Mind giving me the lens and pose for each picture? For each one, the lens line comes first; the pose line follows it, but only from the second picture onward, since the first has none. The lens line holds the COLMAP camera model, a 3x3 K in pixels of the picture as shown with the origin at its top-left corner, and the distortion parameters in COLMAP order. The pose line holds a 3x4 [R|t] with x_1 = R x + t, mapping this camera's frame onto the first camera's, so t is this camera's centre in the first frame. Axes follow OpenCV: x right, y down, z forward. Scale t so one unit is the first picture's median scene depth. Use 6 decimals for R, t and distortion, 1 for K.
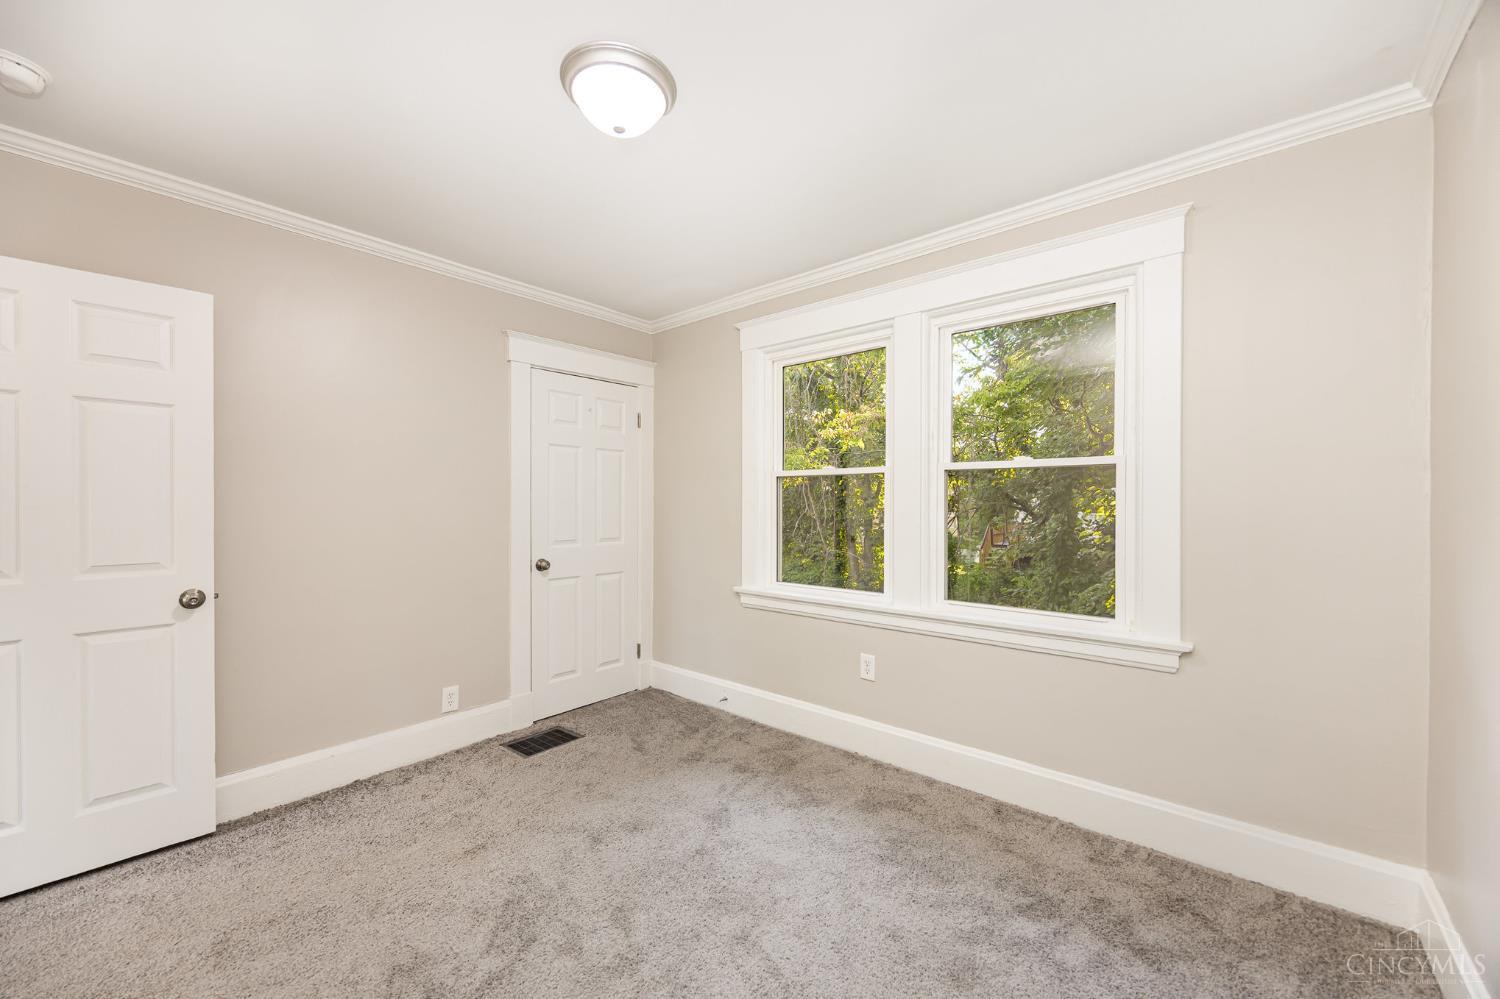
lens RADIAL K [[591.6, 0, 765.9], [0, 591.6, 503.4], [0, 0, 1]] dist [0.000857, 0.000190]
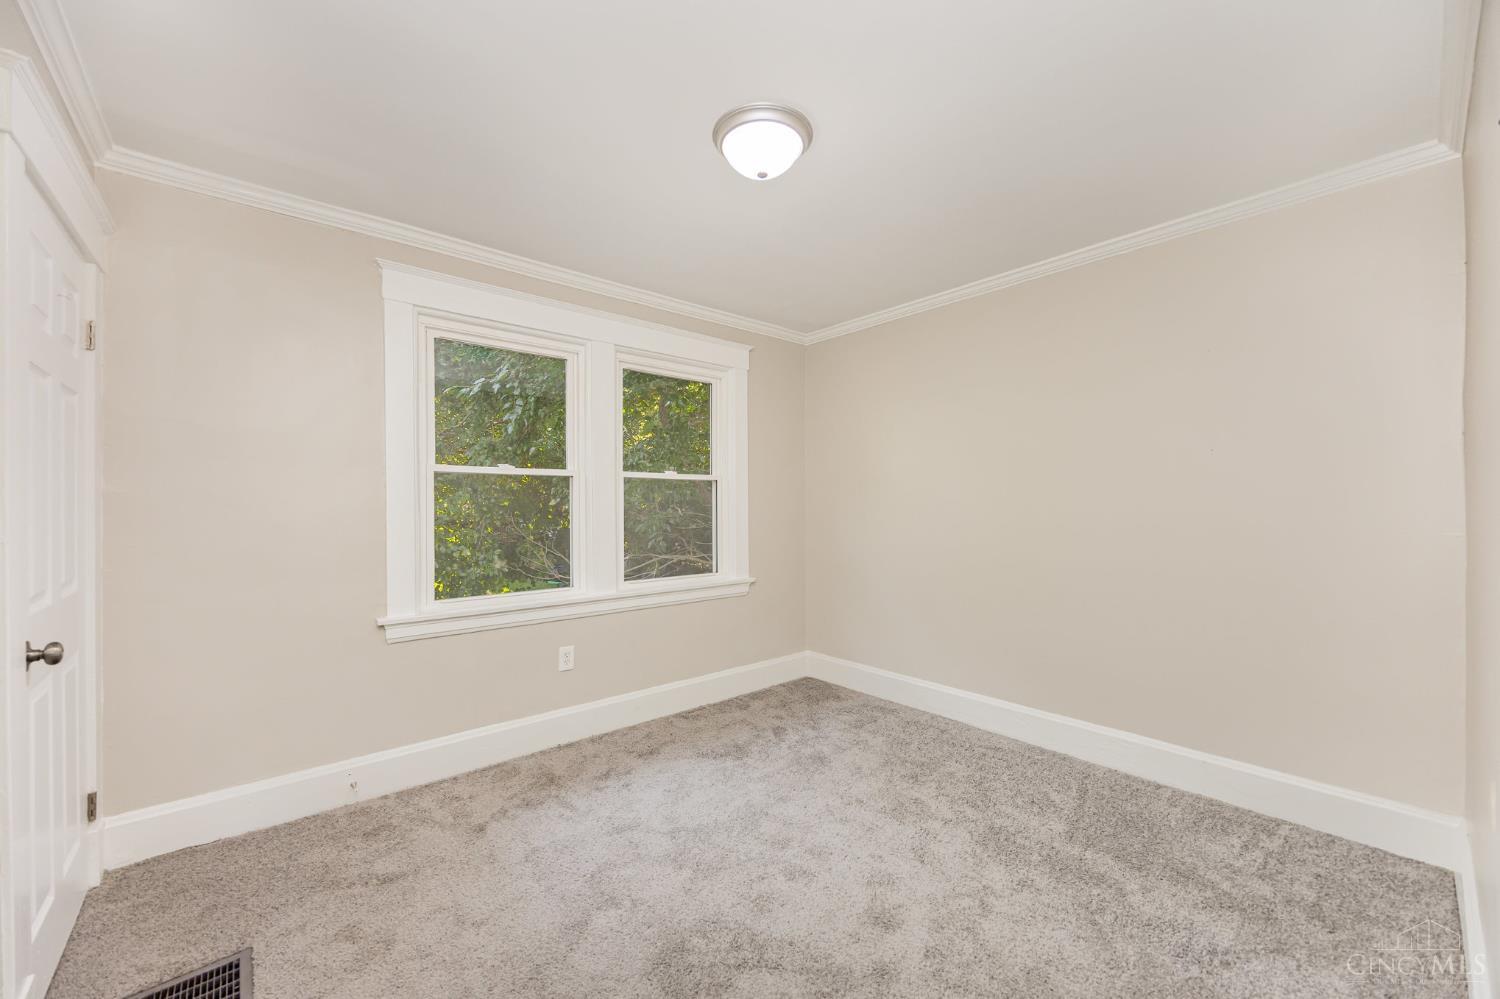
lens RADIAL K [[575.5, 0, 749.1], [0, 575.5, 506.4], [0, 0, 1]] dist [-0.000494, -0.000015]
pose [[0.153203, 0.000194, 0.988195, -0.795248], [0.006688, 0.999977, -0.001233, 0.007845], [-0.988172, 0.006798, 0.153198, 0.516779]]
